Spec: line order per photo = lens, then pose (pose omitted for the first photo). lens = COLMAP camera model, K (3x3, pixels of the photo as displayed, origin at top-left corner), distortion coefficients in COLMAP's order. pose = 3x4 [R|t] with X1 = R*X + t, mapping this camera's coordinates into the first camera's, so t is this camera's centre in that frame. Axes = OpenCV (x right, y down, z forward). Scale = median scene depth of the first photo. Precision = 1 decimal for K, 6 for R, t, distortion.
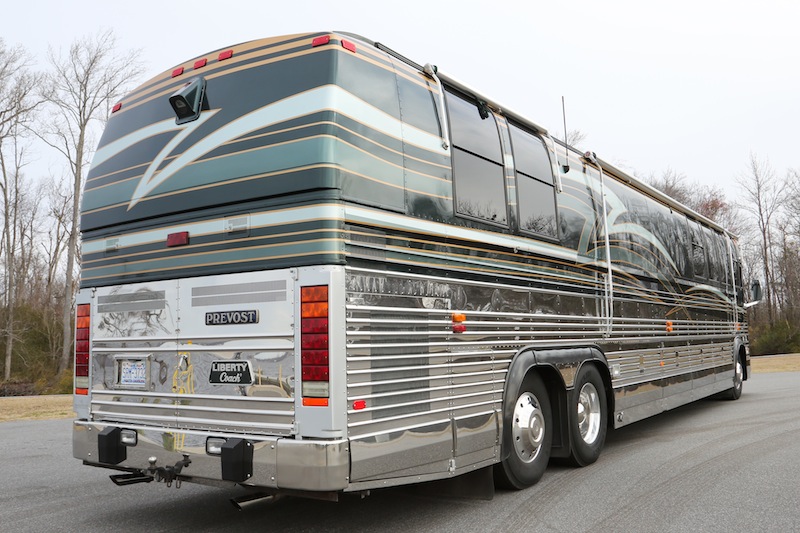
lens RADIAL K [[733.6, 0, 437.9], [0, 733.6, 262.8], [0, 0, 1]] dist [-0.105527, 0.009220]
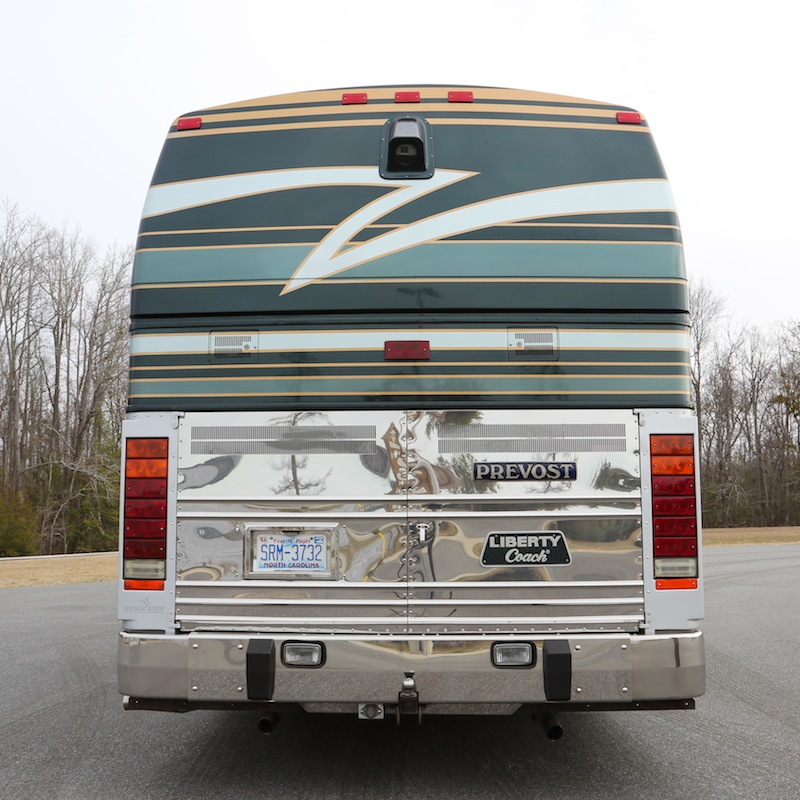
lens RADIAL K [[889.9, 0, 398.7], [0, 889.9, 401.1], [0, 0, 1]] dist [-0.093993, 0.011378]
pose [[0.860398, 0.075034, 0.504068, -0.734607], [-0.070334, 0.997120, -0.028374, 0.035649], [-0.504746, -0.011040, 0.863197, 0.277850]]
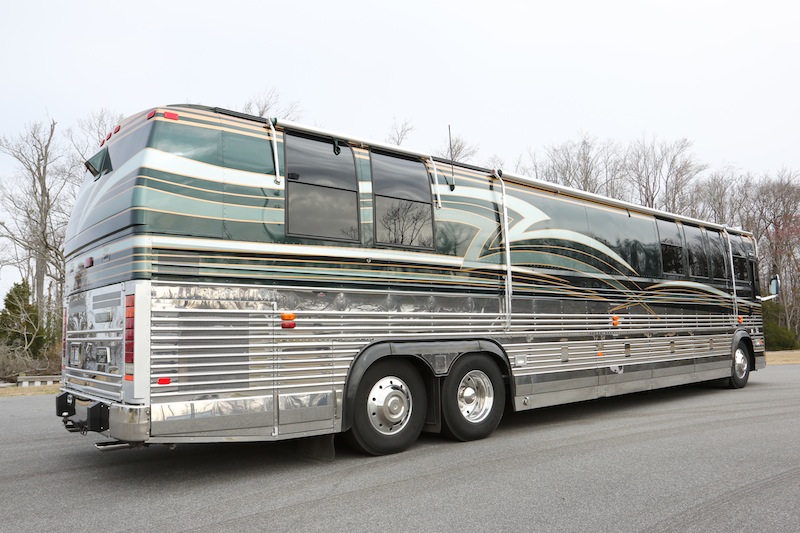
lens RADIAL K [[635.4, 0, 401.5], [0, 635.4, 274.1], [0, 0, 1]] dist [-0.094429, -0.000753]
pose [[0.959730, -0.022857, -0.279994, 0.545373], [0.027647, 0.999531, 0.013169, -0.007813], [0.279561, -0.020379, 0.959912, 0.000416]]
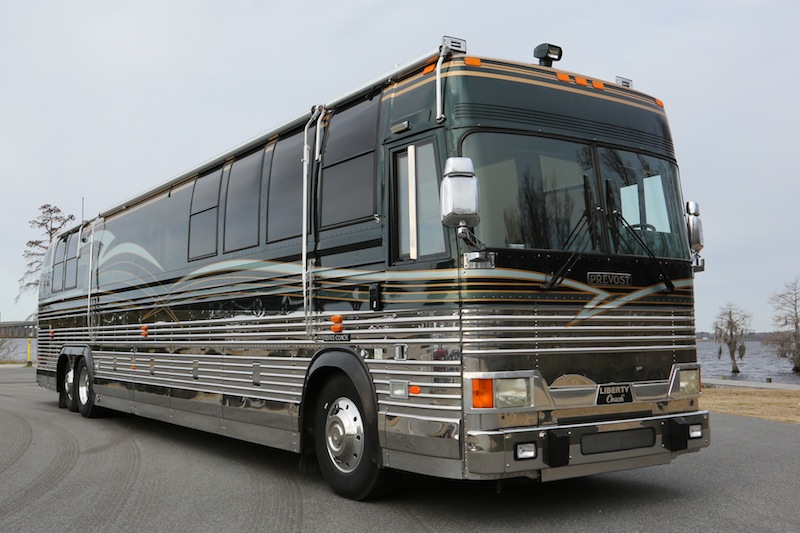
lens RADIAL K [[852.1, 0, 350.4], [0, 852.1, 265.0], [0, 0, 1]] dist [-0.103280, 0.030174]
pose [[-0.432795, -0.051599, -0.900014, 2.374408], [0.116356, 0.986812, -0.112528, 0.311753], [0.893952, -0.153424, -0.421084, 3.385338]]
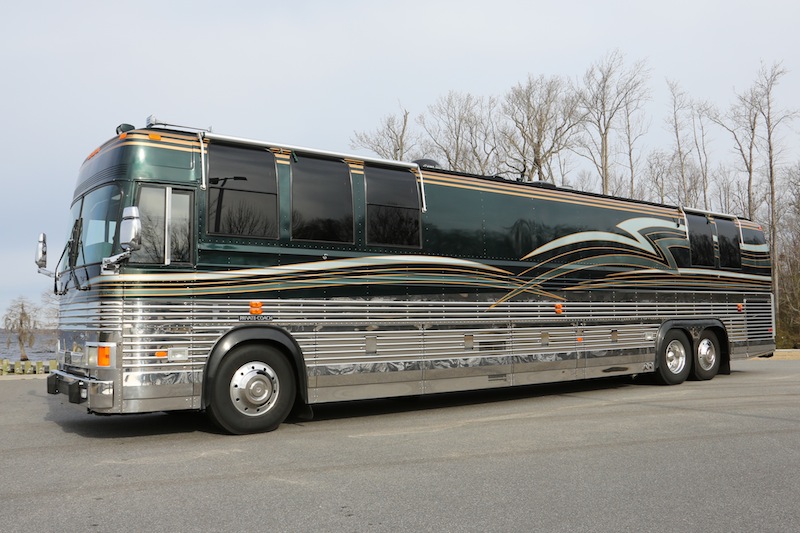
lens RADIAL K [[733.6, 0, 437.9], [0, 733.6, 262.8], [0, 0, 1]] dist [-0.105527, 0.009220]
pose [[-0.946615, 0.056791, 0.317326, -0.165063], [-0.002988, 0.982772, -0.184797, 0.484894], [-0.322354, -0.175879, -0.930137, 4.436820]]
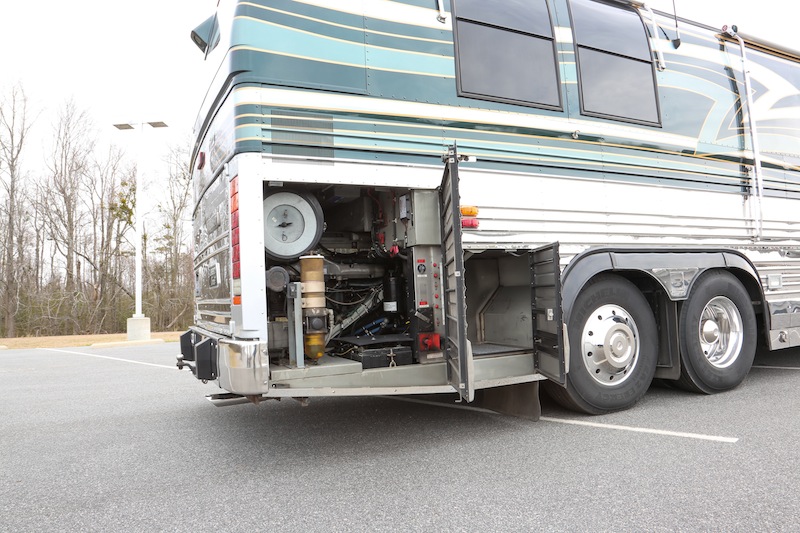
lens RADIAL K [[562.2, 0, 405.6], [0, 562.2, 268.7], [0, 0, 1]] dist [-0.123700, 0.065737]
pose [[0.857459, -0.036913, -0.513227, 0.313759], [0.077911, 0.995237, 0.058587, 0.101419], [0.508620, -0.090222, 0.856251, 0.403064]]
